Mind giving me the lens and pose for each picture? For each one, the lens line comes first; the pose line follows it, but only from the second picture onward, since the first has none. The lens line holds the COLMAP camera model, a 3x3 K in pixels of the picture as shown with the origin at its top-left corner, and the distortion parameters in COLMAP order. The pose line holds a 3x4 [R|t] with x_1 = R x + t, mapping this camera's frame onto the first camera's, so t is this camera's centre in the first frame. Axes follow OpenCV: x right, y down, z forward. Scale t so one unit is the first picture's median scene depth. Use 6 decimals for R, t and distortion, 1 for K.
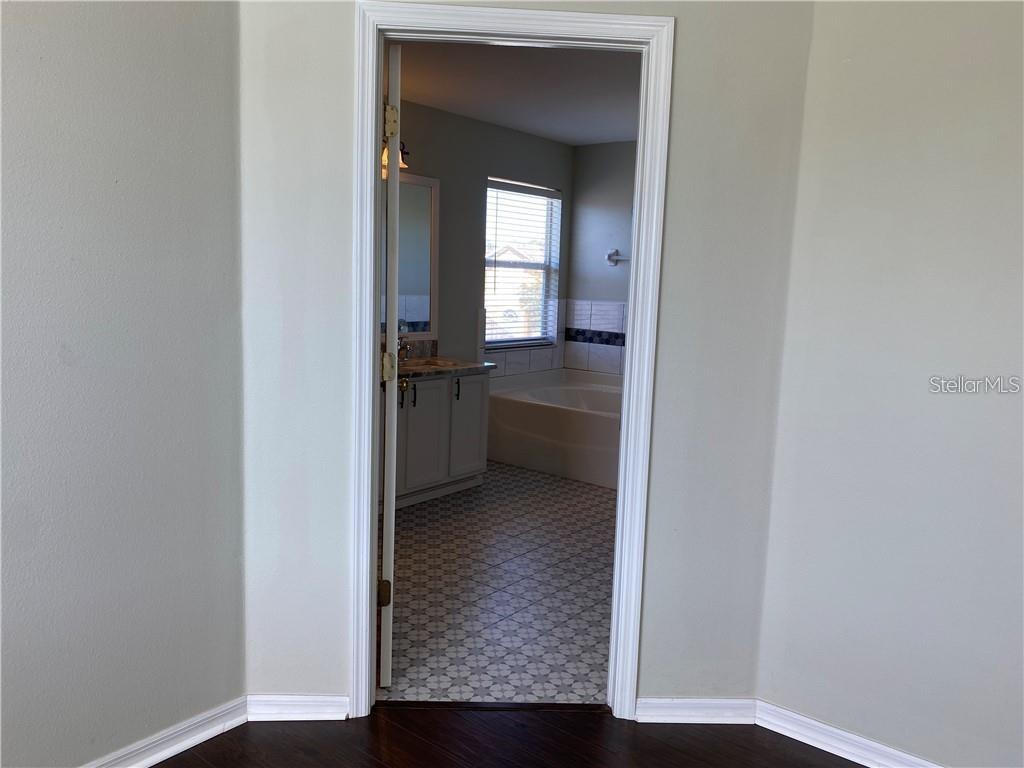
lens RADIAL K [[791.1, 0, 508.9], [0, 791.1, 385.5], [0, 0, 1]] dist [0.050697, -0.056493]
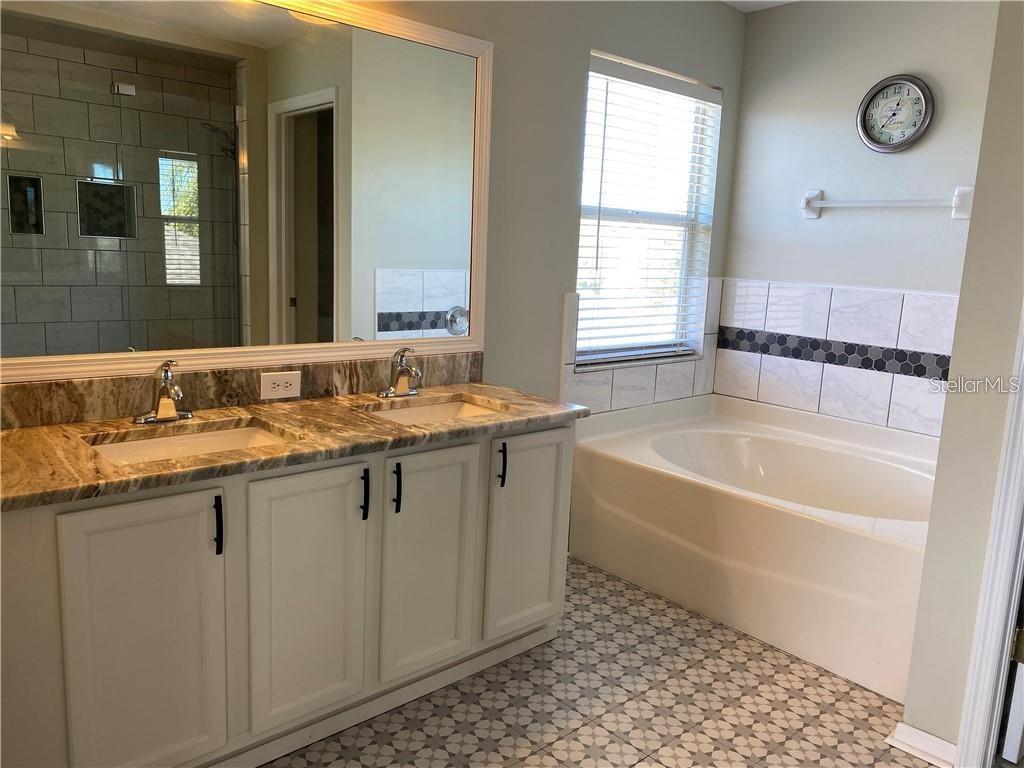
lens RADIAL K [[791.1, 0, 514.6], [0, 791.1, 374.4], [0, 0, 1]] dist [0.050697, -0.056493]
pose [[0.989039, 0.030255, -0.144520, 0.007740], [-0.027850, 0.999438, 0.018637, -0.046204], [0.145002, -0.014408, 0.989326, 0.414303]]
